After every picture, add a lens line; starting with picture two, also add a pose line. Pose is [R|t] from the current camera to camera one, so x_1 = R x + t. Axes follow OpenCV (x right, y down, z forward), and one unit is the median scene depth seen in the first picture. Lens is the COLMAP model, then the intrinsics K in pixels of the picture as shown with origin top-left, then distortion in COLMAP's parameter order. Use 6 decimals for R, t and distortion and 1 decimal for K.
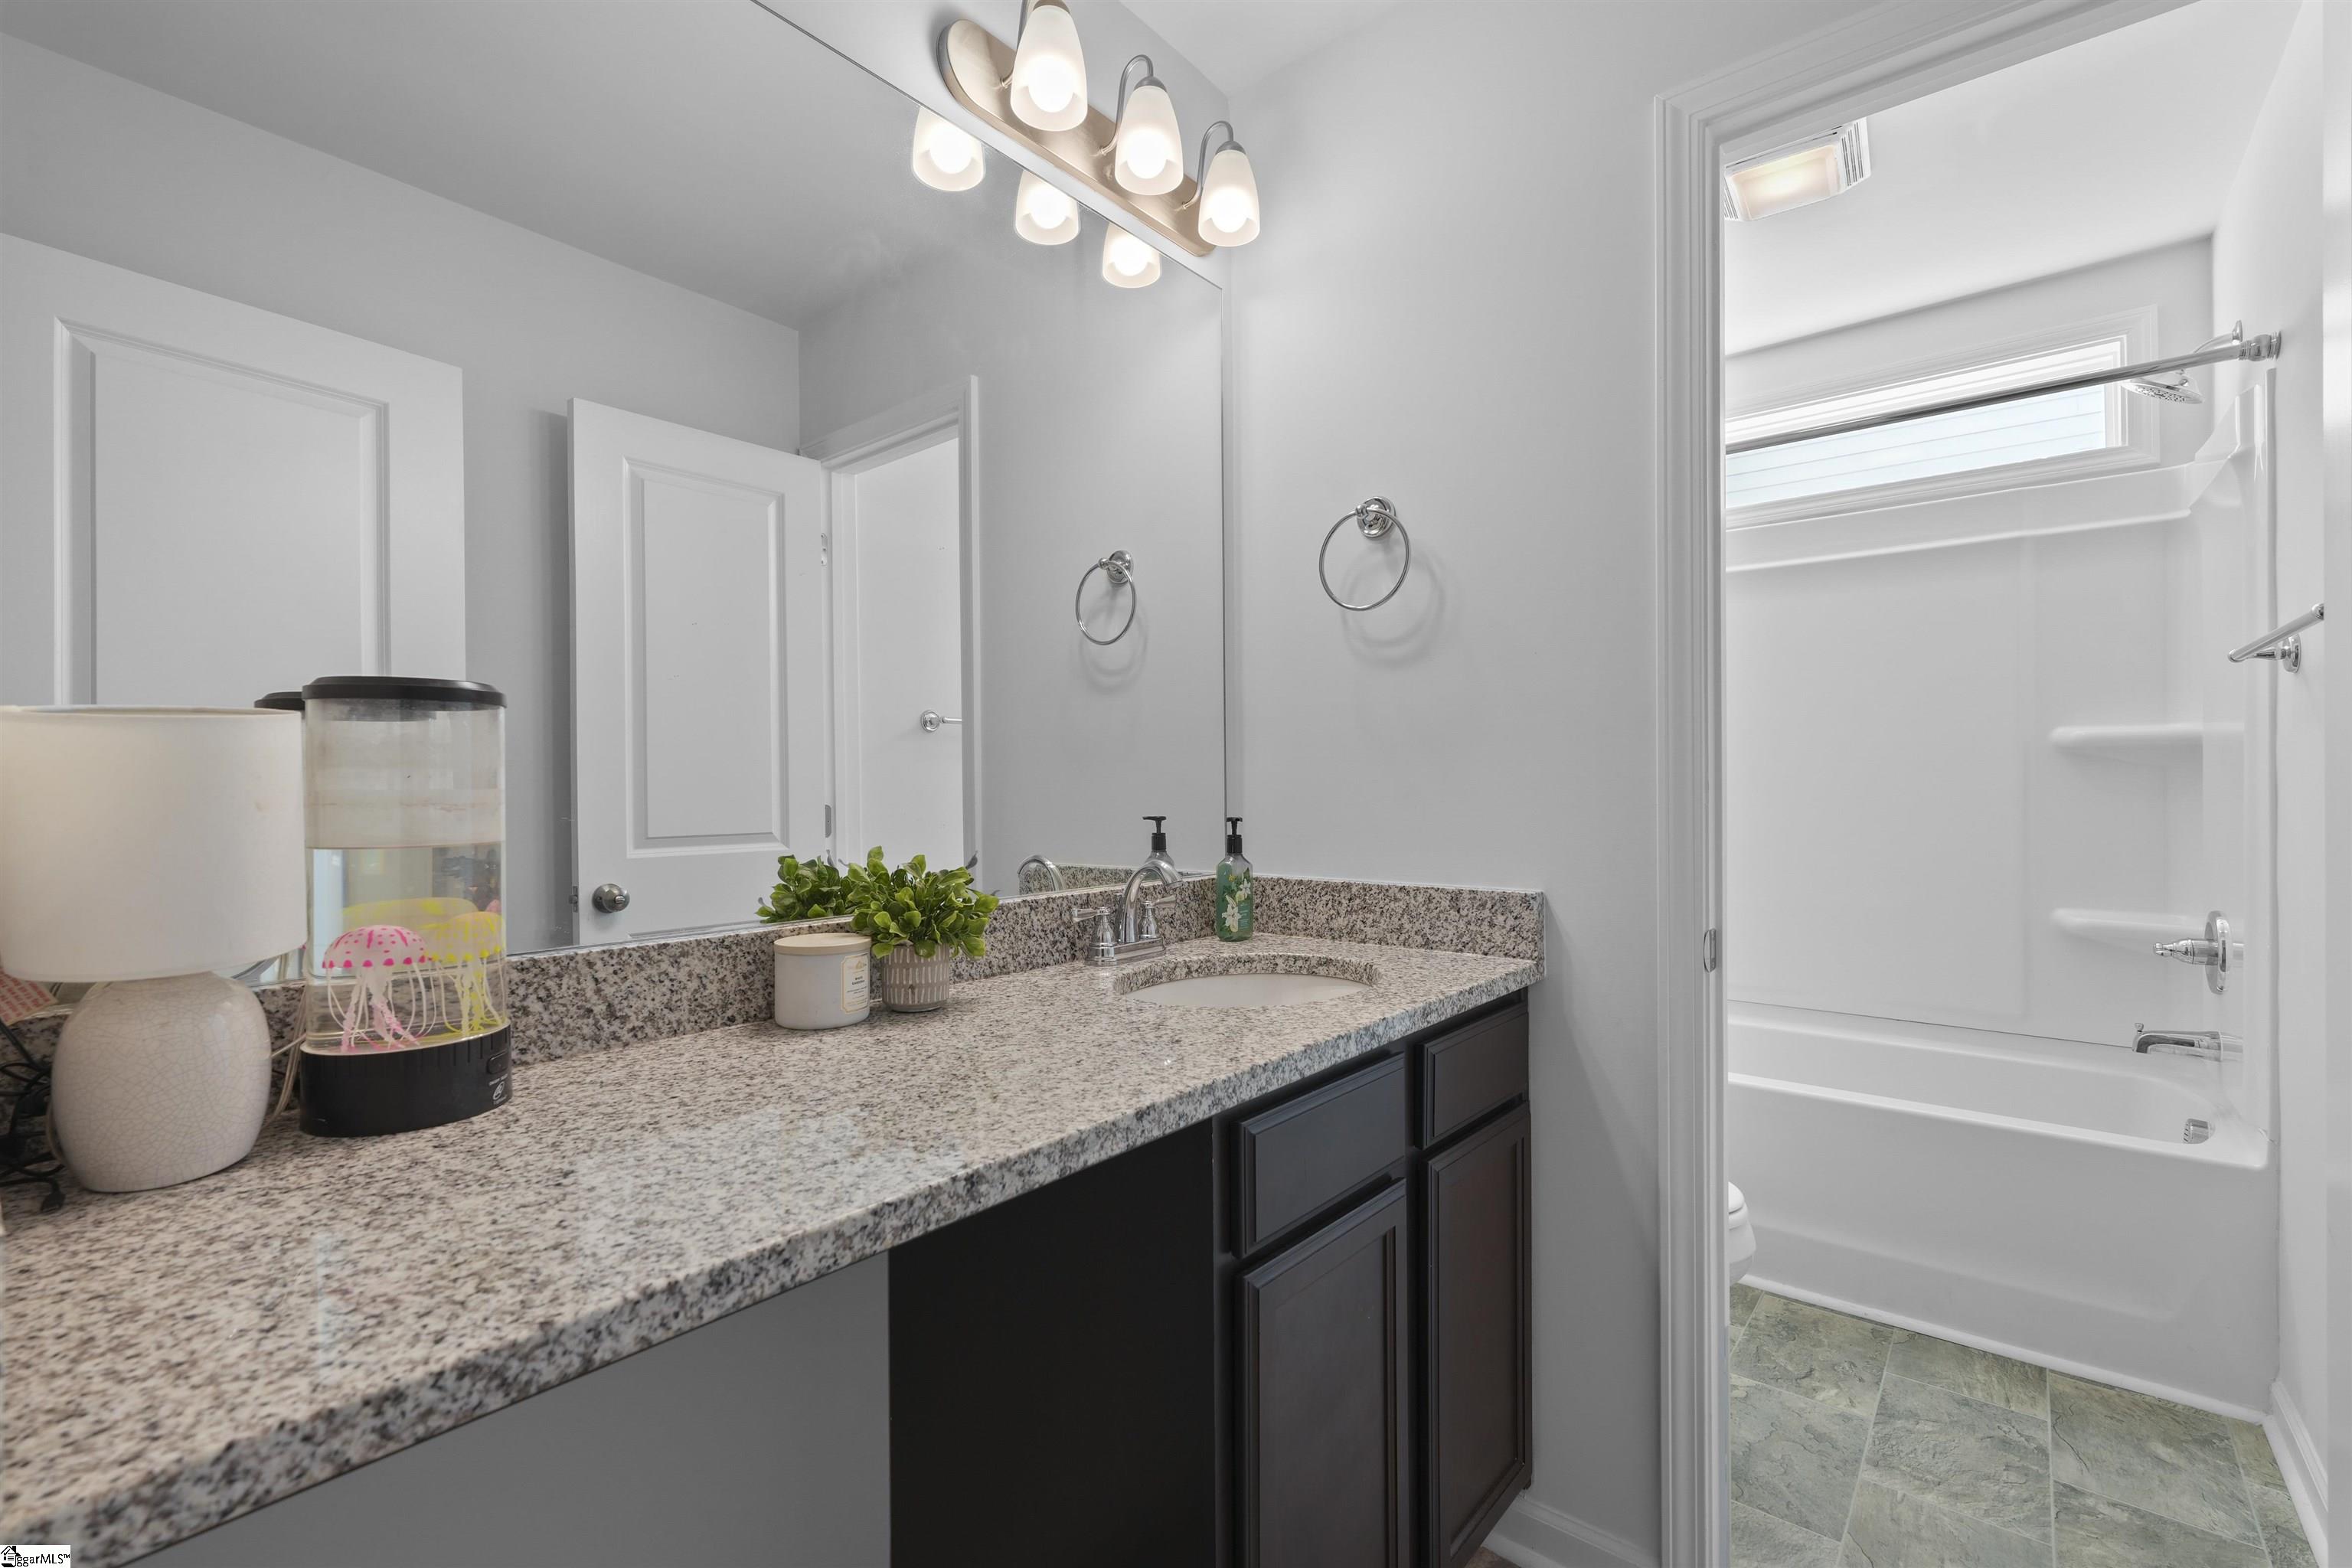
lens RADIAL K [[1053.9, 0, 1176.0], [0, 1053.9, 784.0], [0, 0, 1]] dist [0.002034, 0.000066]
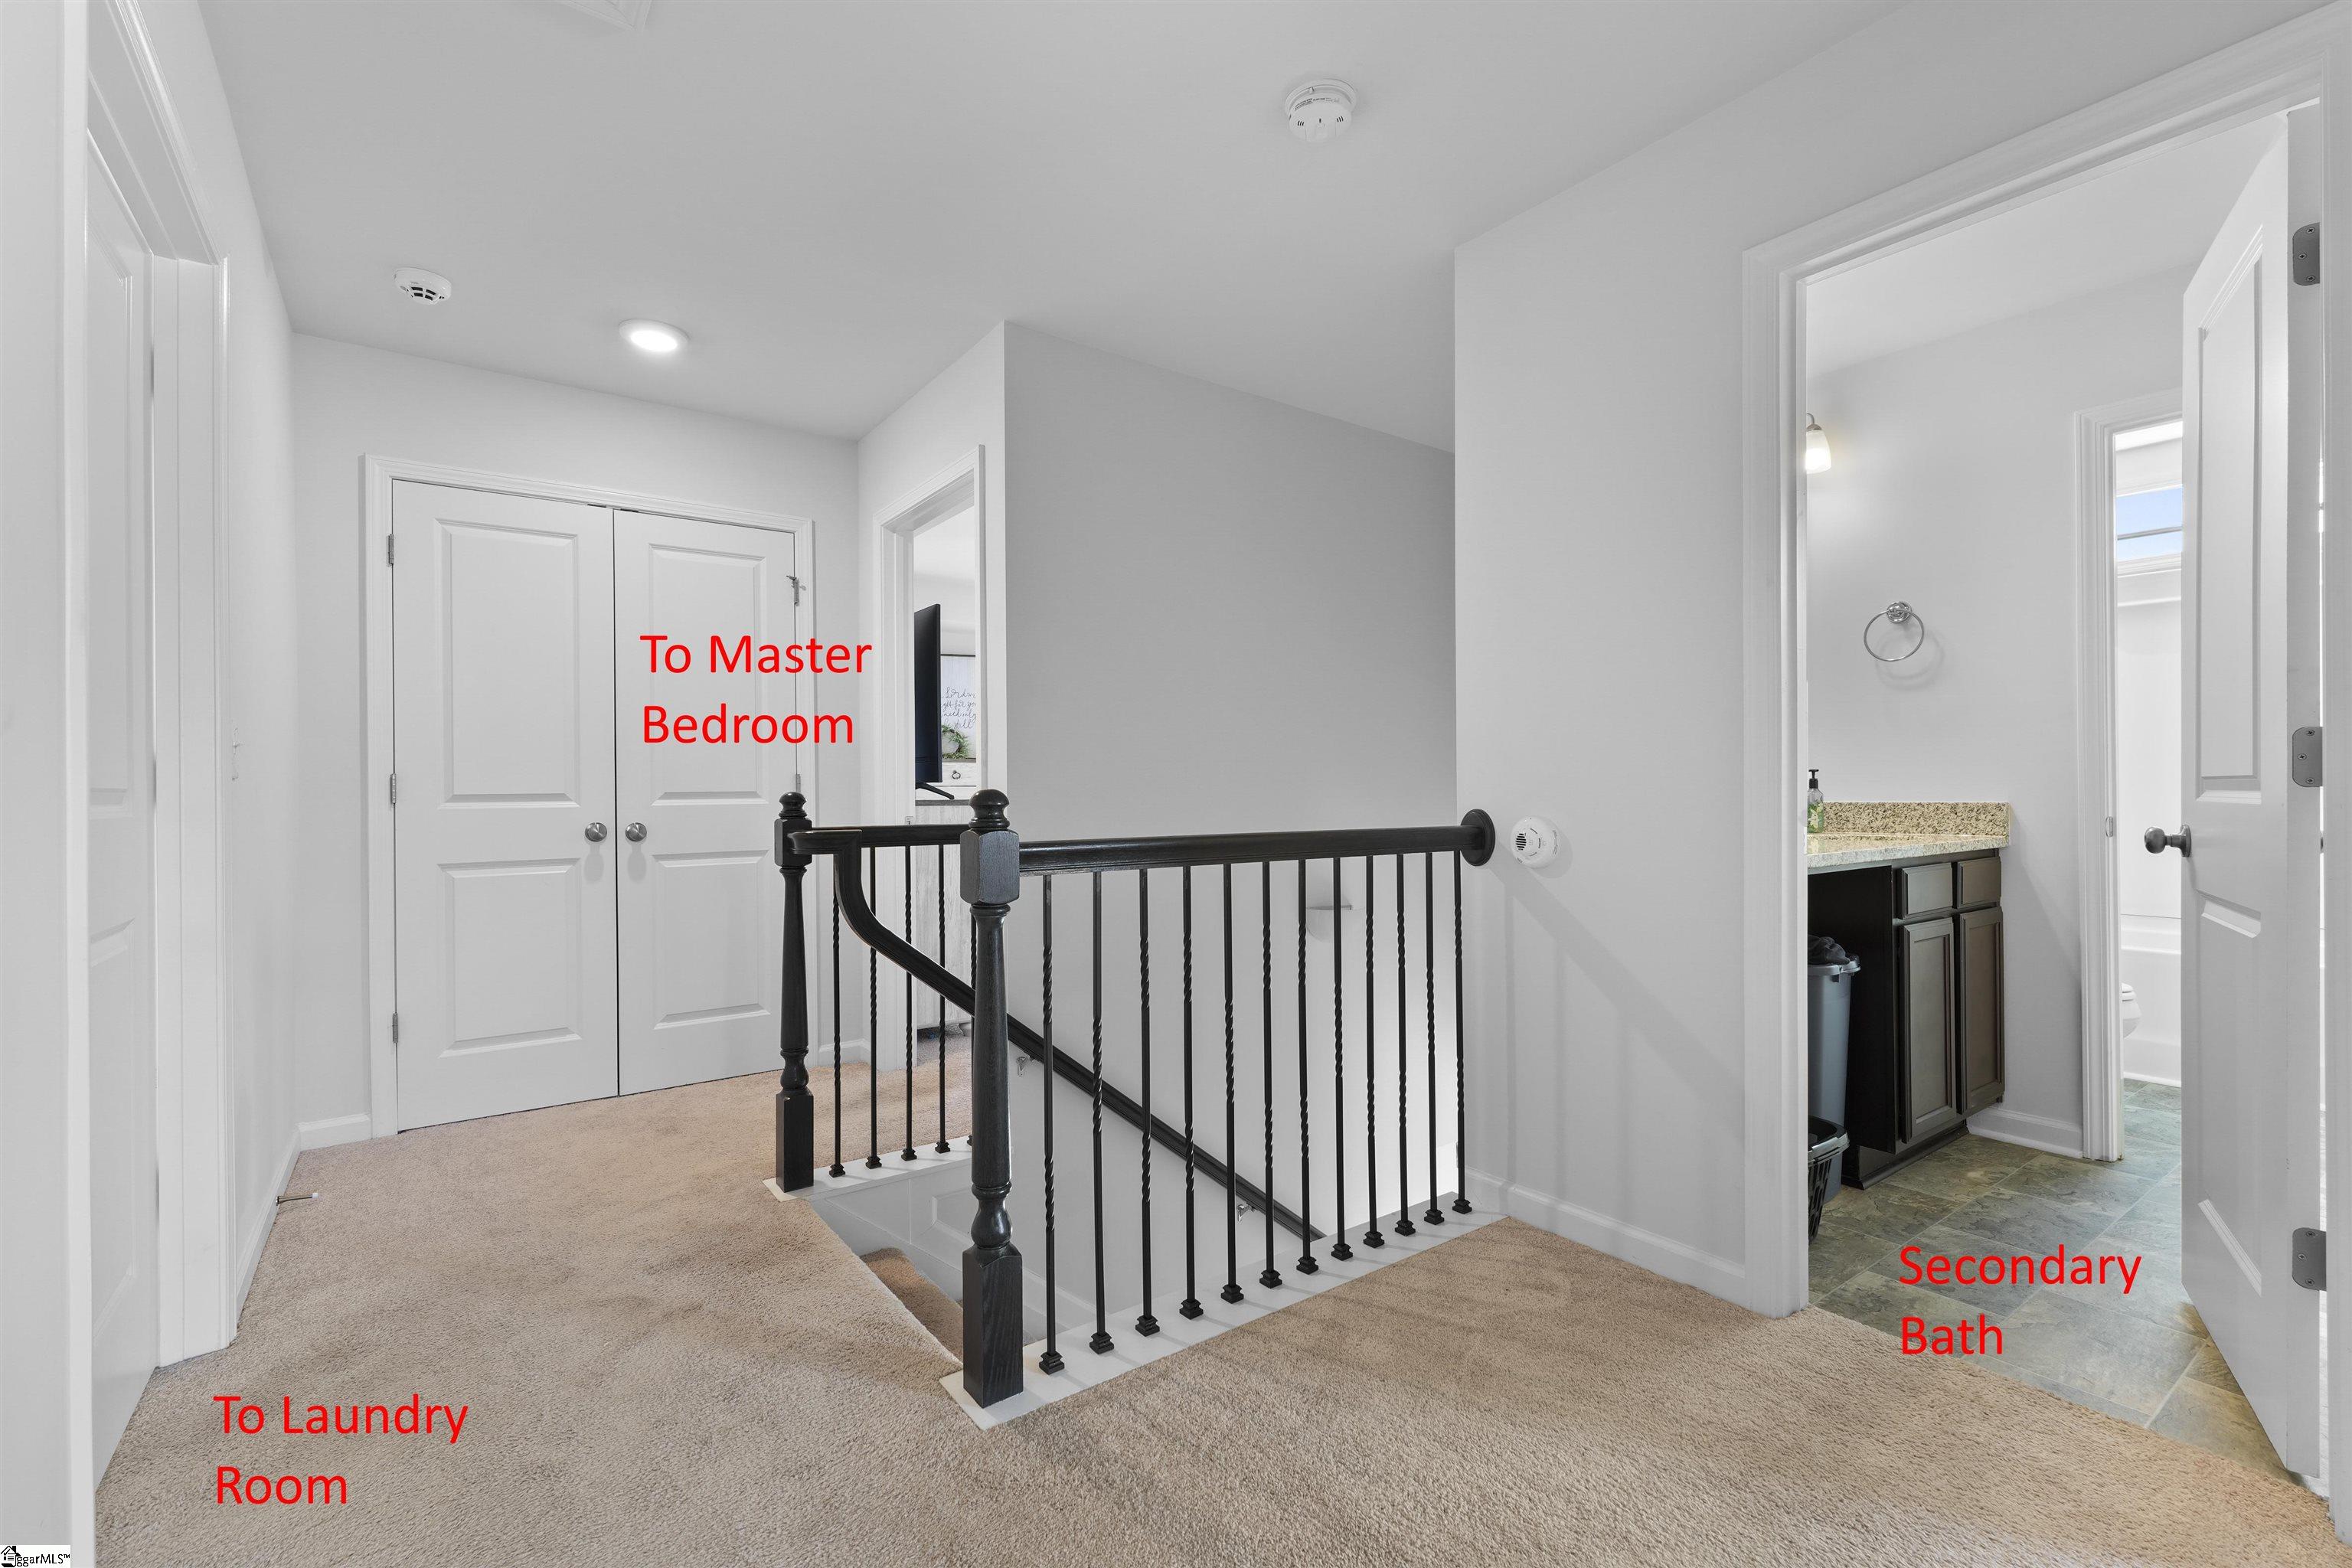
lens RADIAL K [[1030.2, 0, 1176.0], [0, 1030.2, 784.0], [0, 0, 1]] dist [-0.000487, -0.000020]
pose [[0.966527, -0.000309, -0.256565, -0.647888], [-0.001784, 0.999967, -0.007922, 0.082682], [0.256559, 0.008115, 0.966495, -1.236540]]
